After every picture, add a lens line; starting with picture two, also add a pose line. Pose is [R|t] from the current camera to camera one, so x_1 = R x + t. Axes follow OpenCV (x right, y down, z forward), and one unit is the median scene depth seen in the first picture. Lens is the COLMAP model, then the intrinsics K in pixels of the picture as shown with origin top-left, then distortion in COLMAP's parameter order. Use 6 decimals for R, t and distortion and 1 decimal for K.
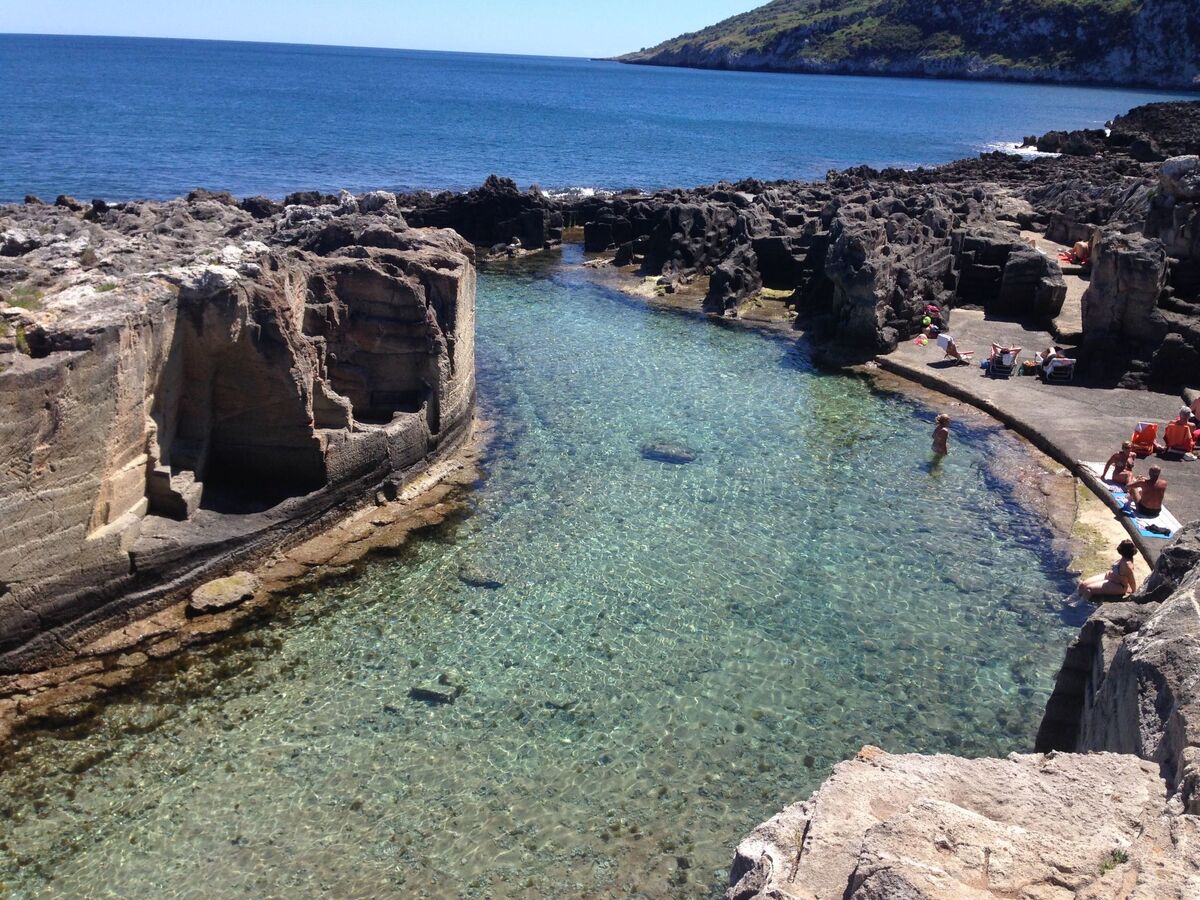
lens RADIAL K [[1097.1, 0, 600.0], [0, 1097.1, 450.0], [0, 0, 1]] dist [0.138806, -0.237121]
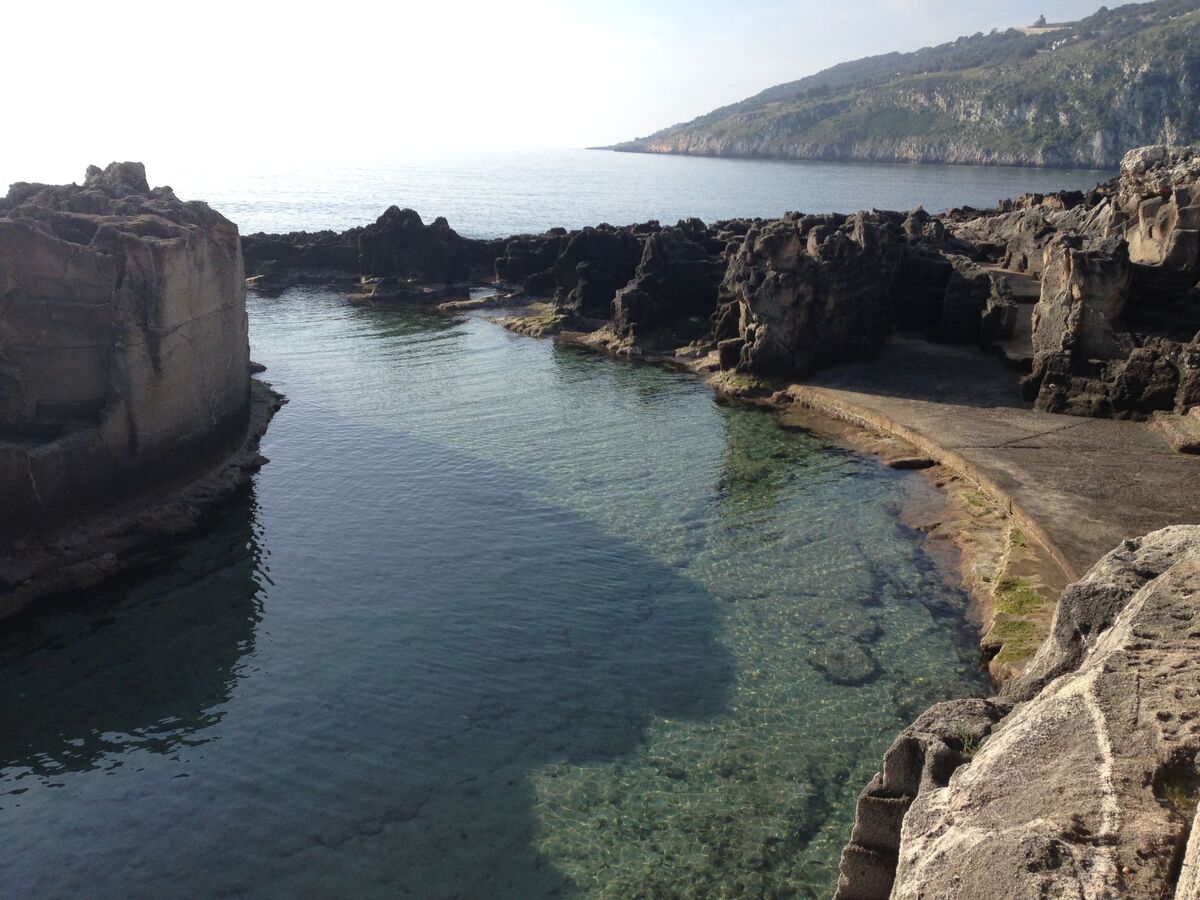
lens RADIAL K [[1080.3, 0, 600.0], [0, 1080.3, 450.0], [0, 0, 1]] dist [0.207822, -0.328107]
pose [[0.999997, -0.000977, 0.002214, 0.104864], [0.001130, 0.997529, -0.070249, 0.020410], [-0.002140, 0.070251, 0.997527, 0.178845]]
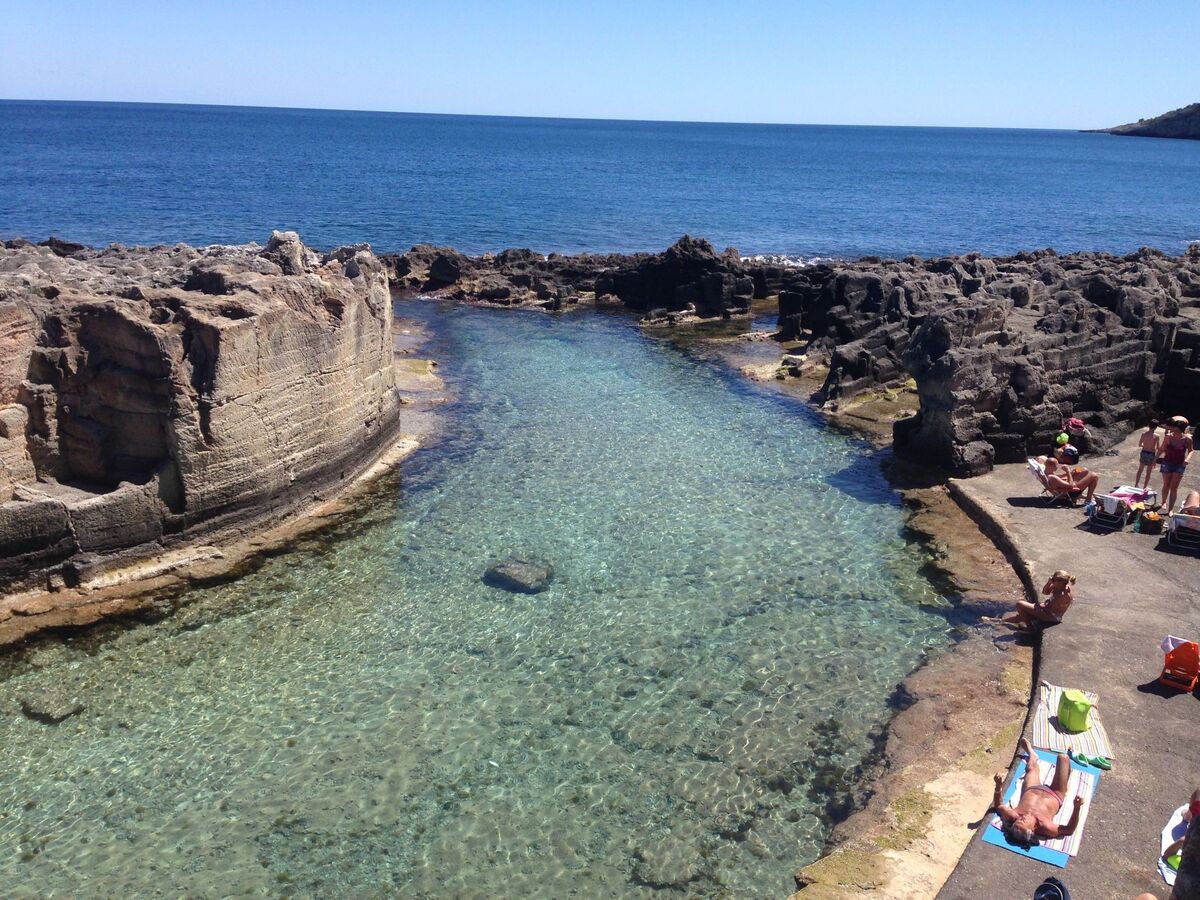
lens RADIAL K [[1097.1, 0, 600.0], [0, 1097.1, 450.0], [0, 0, 1]] dist [0.138806, -0.237121]
pose [[0.919198, 0.099943, -0.380902, 0.303676], [-0.123459, 0.991632, -0.037742, -0.045980], [0.373942, 0.081718, 0.923845, 0.225380]]
